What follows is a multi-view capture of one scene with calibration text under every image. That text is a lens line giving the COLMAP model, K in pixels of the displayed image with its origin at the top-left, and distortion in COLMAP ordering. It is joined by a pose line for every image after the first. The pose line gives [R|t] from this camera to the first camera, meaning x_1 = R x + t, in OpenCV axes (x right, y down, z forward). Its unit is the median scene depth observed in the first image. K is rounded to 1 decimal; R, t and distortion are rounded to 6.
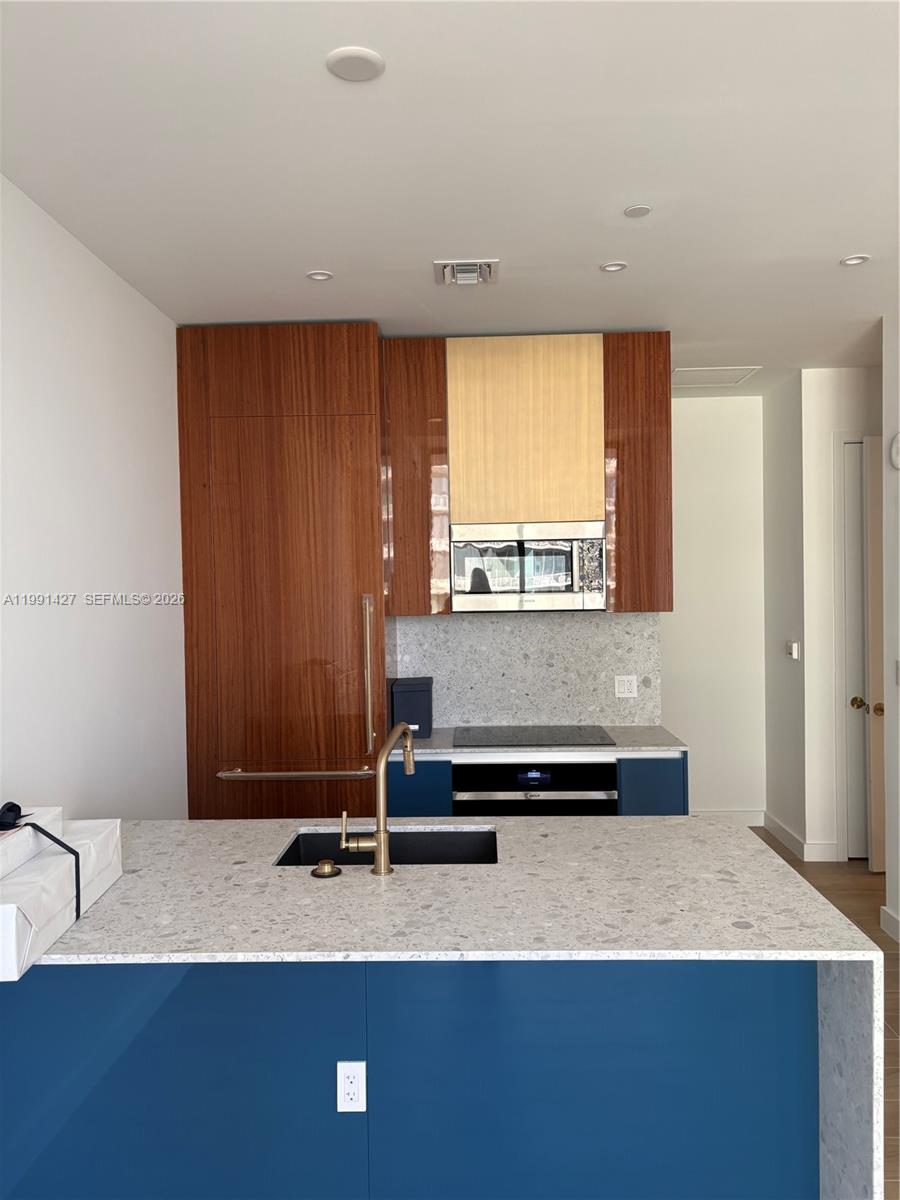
lens RADIAL K [[894.1, 0, 450.0], [0, 894.1, 600.0], [0, 0, 1]] dist [0.078042, -0.071594]
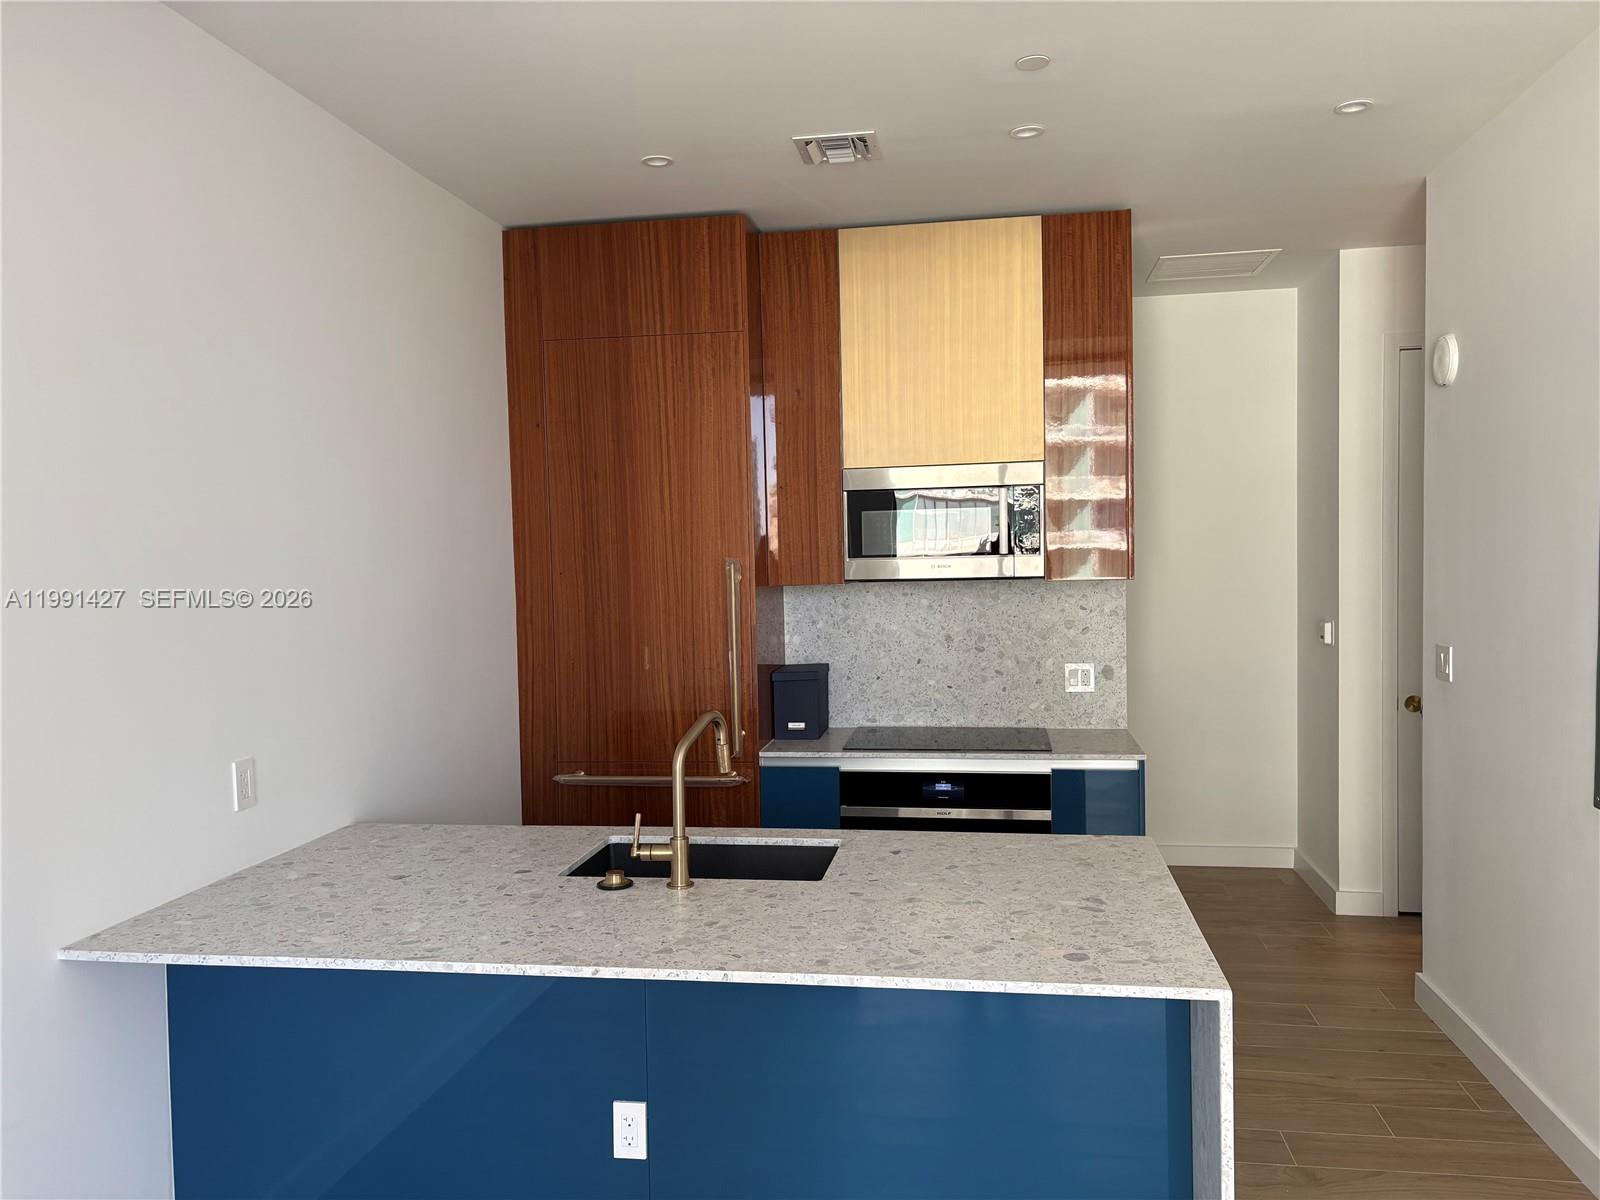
lens RADIAL K [[1192.2, 0, 800.0], [0, 1192.2, 600.0], [0, 0, 1]] dist [0.078042, -0.071594]
pose [[0.991421, 0.001456, -0.130695, 0.107728], [0.001864, 0.999679, 0.025279, 0.004383], [0.130690, -0.025306, 0.991100, -0.050297]]
